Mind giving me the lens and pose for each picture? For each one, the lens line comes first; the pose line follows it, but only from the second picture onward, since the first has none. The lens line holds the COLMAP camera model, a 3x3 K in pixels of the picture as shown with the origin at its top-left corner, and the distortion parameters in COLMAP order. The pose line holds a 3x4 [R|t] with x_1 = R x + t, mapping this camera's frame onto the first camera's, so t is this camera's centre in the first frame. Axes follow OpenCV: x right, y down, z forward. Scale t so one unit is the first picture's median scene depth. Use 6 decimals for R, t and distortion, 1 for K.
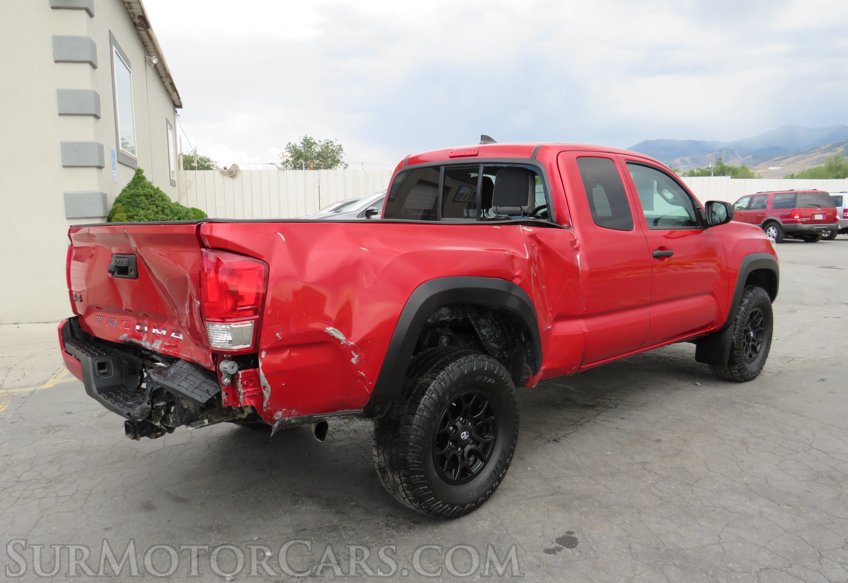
lens RADIAL K [[673.1, 0, 422.1], [0, 673.1, 278.9], [0, 0, 1]] dist [-0.001303, 0.002566]
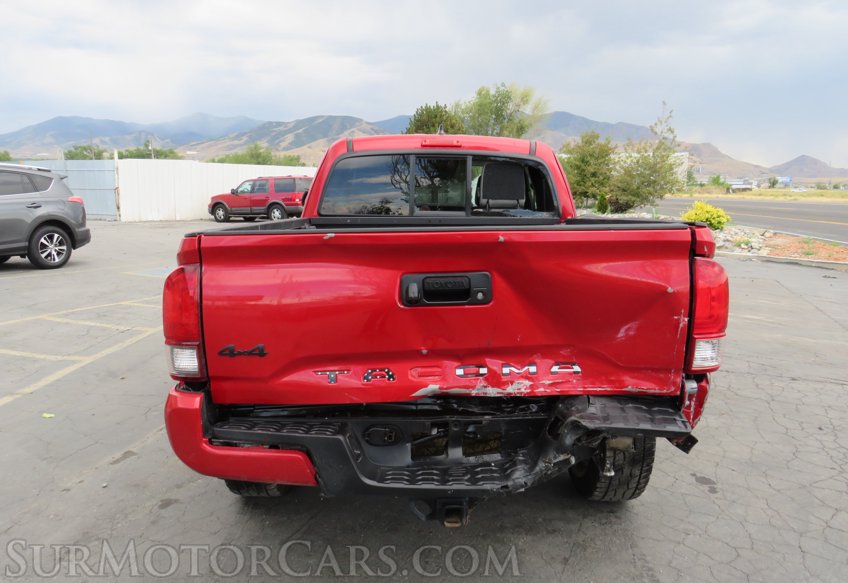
lens RADIAL K [[673.1, 0, 422.1], [0, 673.1, 278.9], [0, 0, 1]] dist [-0.001303, 0.002566]
pose [[0.697526, -0.088201, 0.711110, -0.109172], [0.069175, 0.996049, 0.055689, -0.008253], [-0.713212, 0.010347, 0.700872, 0.058030]]
